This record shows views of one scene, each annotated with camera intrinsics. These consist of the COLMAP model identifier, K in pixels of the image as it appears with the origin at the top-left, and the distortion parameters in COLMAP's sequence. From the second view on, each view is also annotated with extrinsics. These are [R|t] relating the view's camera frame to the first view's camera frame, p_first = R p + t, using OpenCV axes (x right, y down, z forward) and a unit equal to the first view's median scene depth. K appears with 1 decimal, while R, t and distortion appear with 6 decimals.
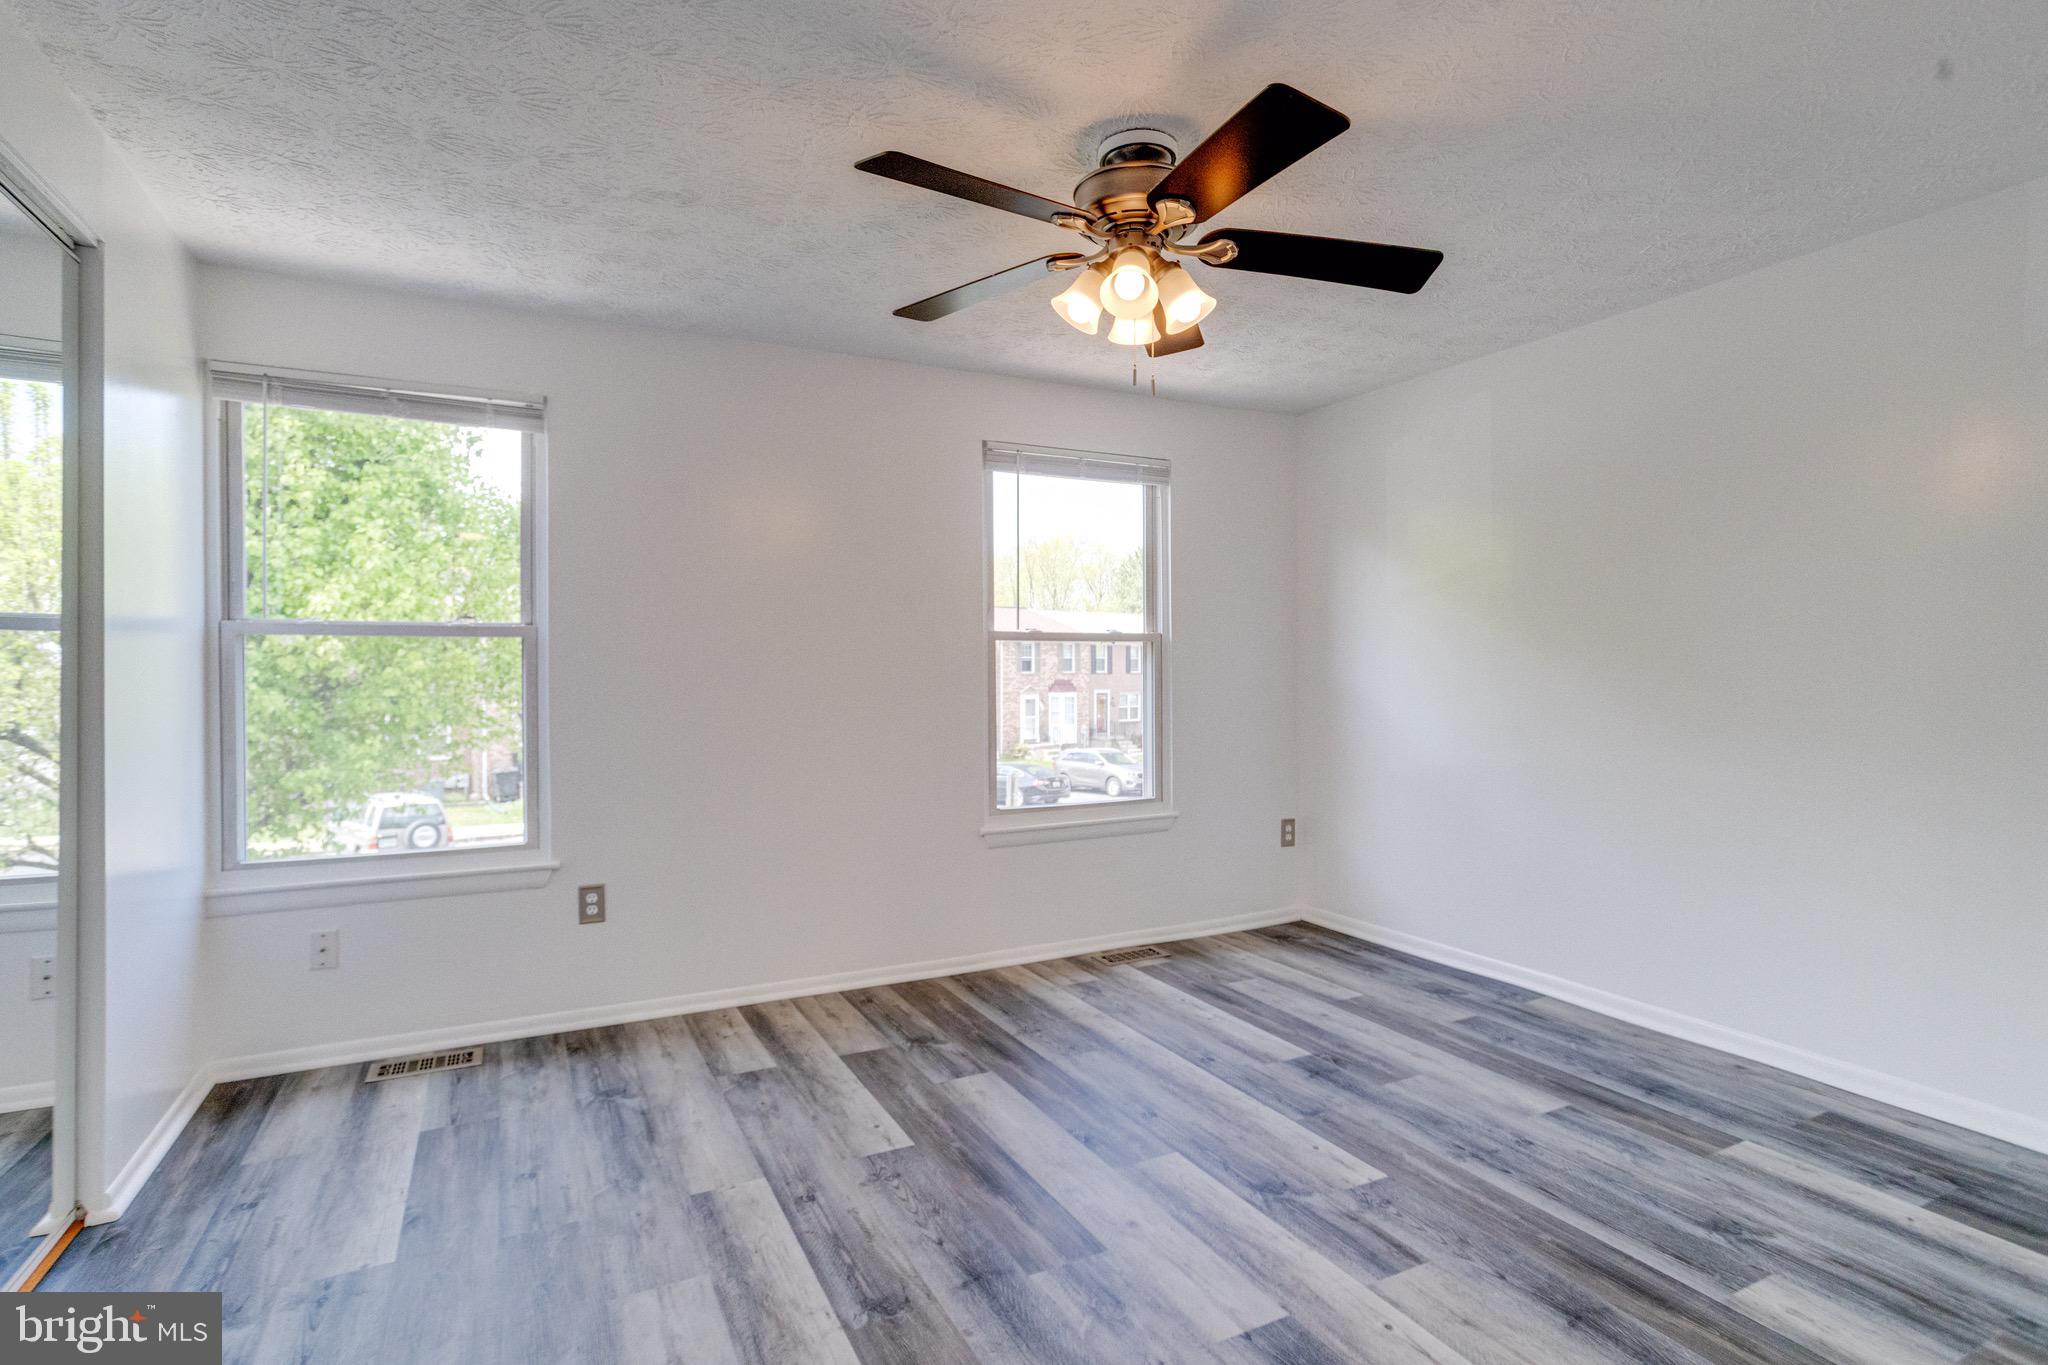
lens RADIAL K [[1007.5, 0, 1017.2], [0, 1007.5, 680.5], [0, 0, 1]] dist [-0.035173, 0.025874]
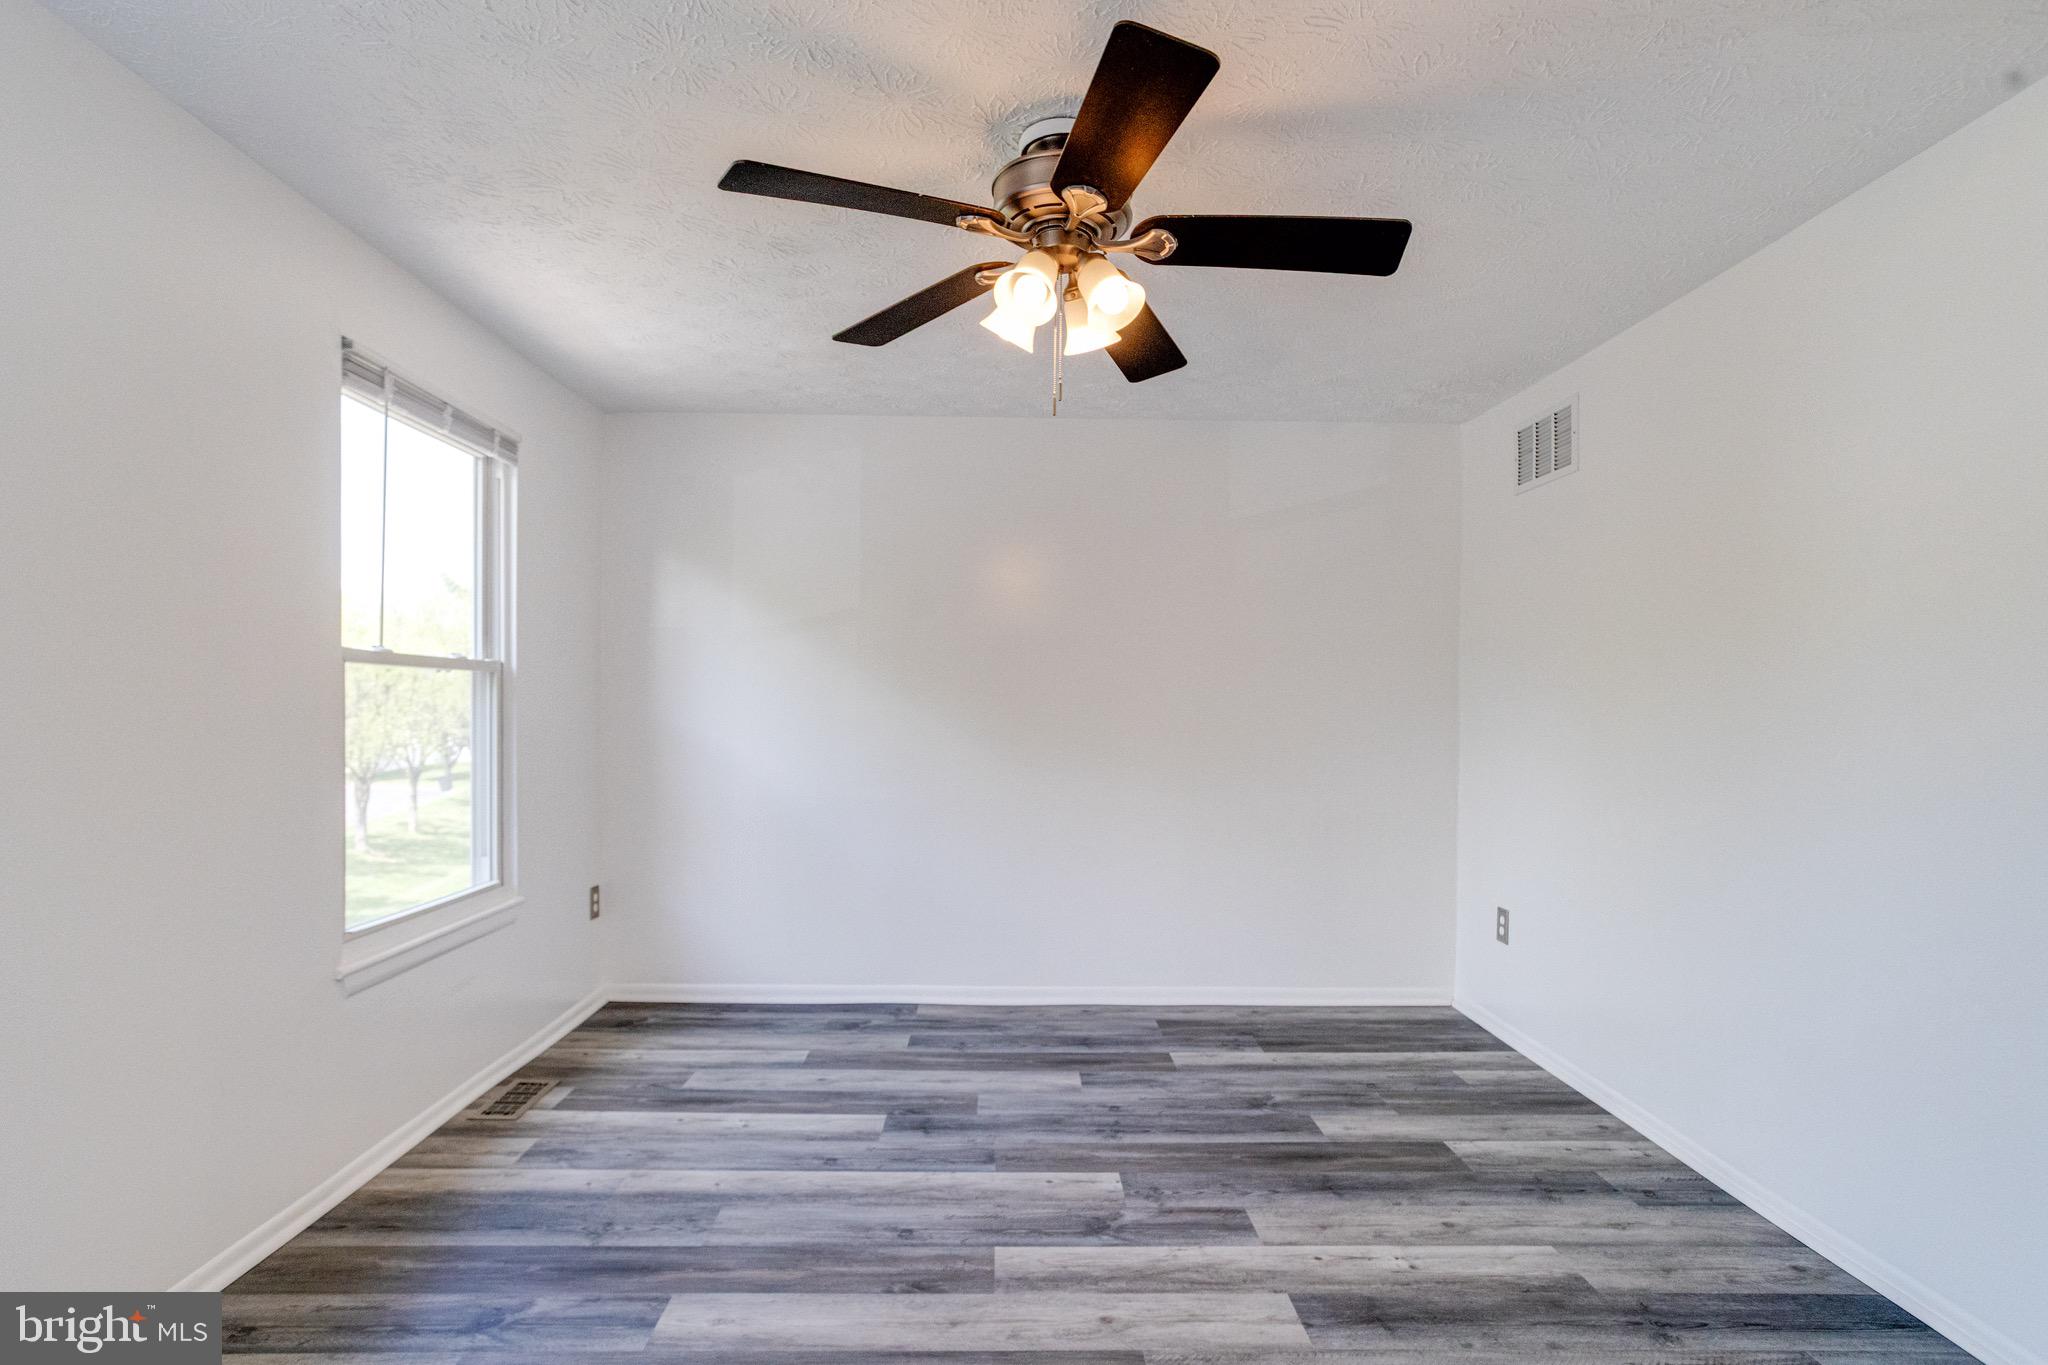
lens RADIAL K [[1007.5, 0, 1017.2], [0, 1007.5, 680.5], [0, 0, 1]] dist [-0.035173, 0.025874]
pose [[0.435242, 0.036938, 0.899556, -0.612918], [-0.001031, 0.999178, -0.040530, -0.006293], [-0.900313, 0.016713, 0.434922, 0.529015]]
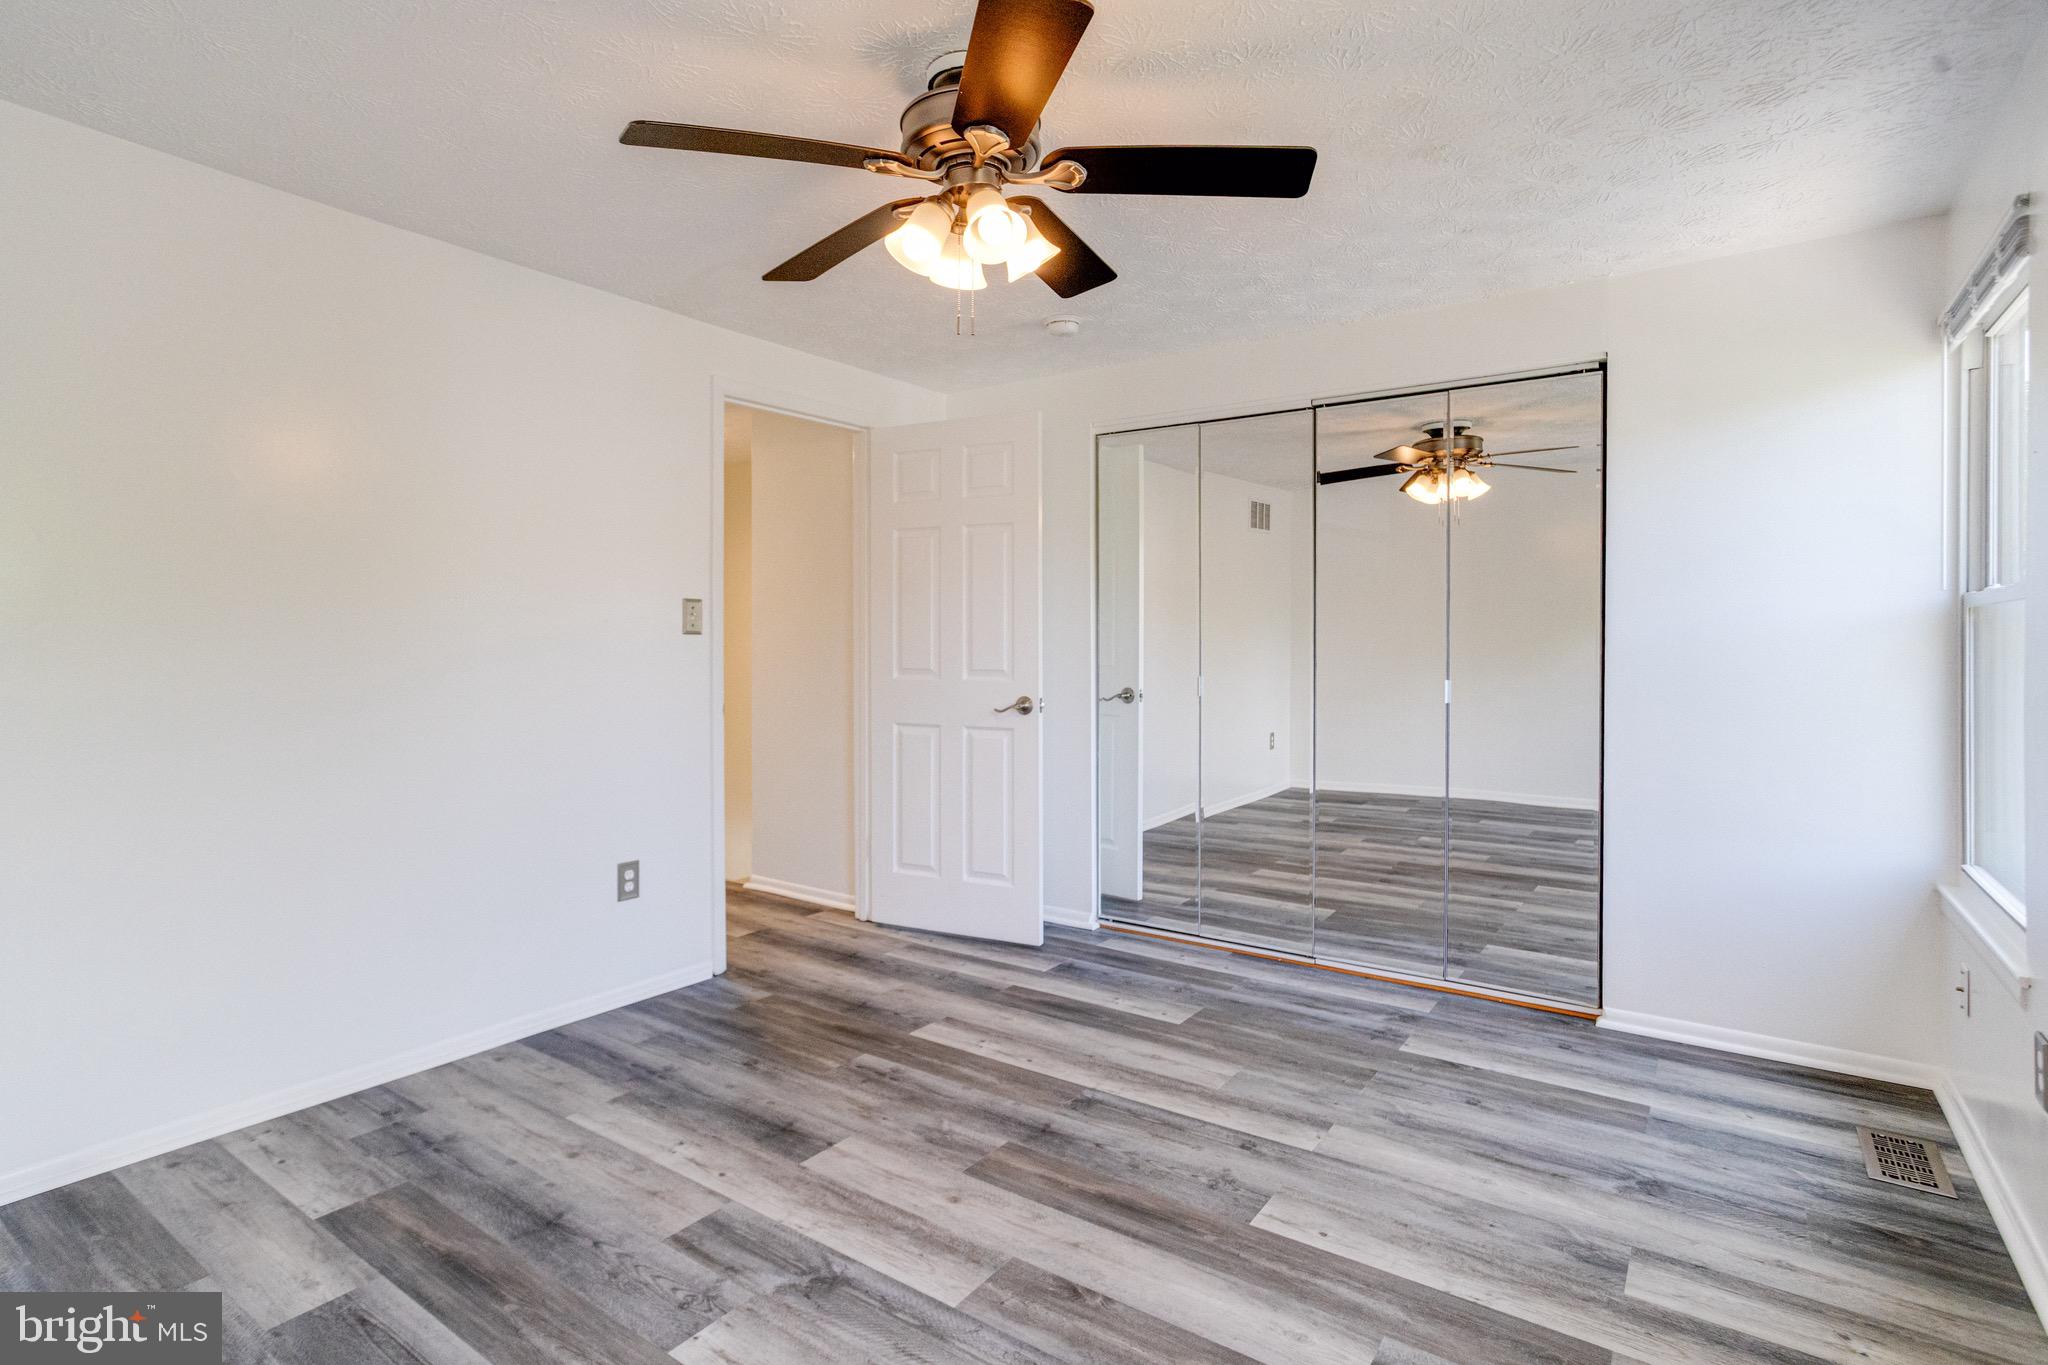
lens RADIAL K [[1011.1, 0, 1012.6], [0, 1011.1, 648.1], [0, 0, 1]] dist [-0.032446, 0.023109]
pose [[-0.886618, 0.003160, -0.462492, 0.421866], [-0.003795, 0.999893, 0.014108, -0.021891], [0.462487, 0.014263, -0.886511, 1.526495]]
